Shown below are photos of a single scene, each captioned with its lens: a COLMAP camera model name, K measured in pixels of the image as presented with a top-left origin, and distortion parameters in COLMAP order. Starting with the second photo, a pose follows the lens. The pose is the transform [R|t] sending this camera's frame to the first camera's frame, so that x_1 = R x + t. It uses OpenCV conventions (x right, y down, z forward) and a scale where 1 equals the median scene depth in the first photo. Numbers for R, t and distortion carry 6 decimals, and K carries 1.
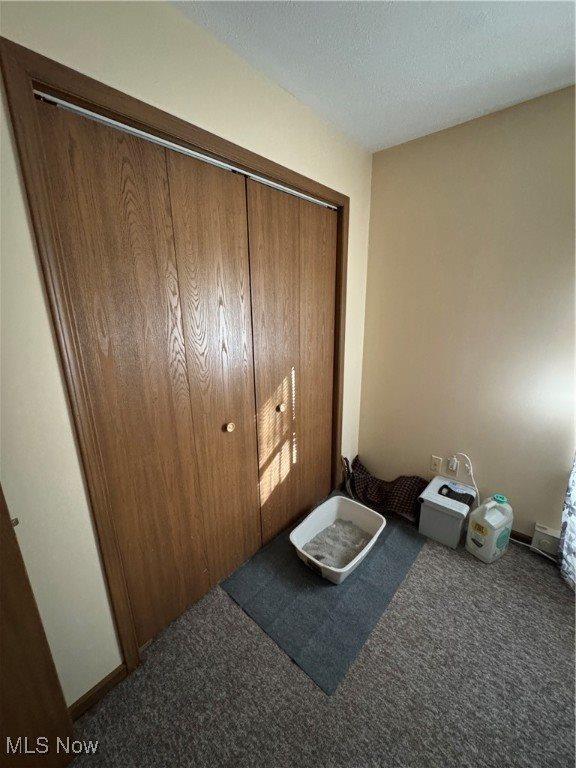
lens RADIAL K [[305.7, 0, 288.0], [0, 305.7, 384.0], [0, 0, 1]] dist [-0.006400, 0.000151]
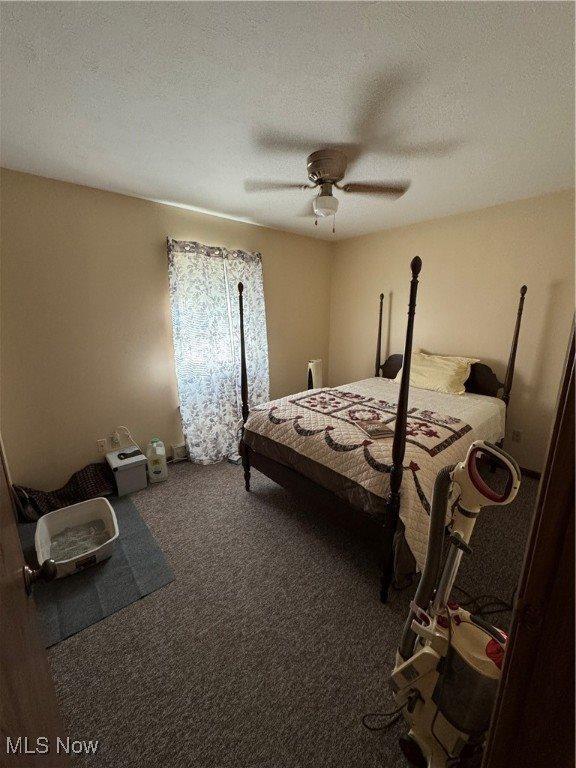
lens RADIAL K [[305.7, 0, 288.0], [0, 305.7, 384.0], [0, 0, 1]] dist [-0.006400, 0.000151]
pose [[0.128000, -0.203574, 0.970656, -0.674901], [0.256148, 0.952287, 0.165943, 0.016149], [-0.958126, 0.227391, 0.174037, 0.008027]]
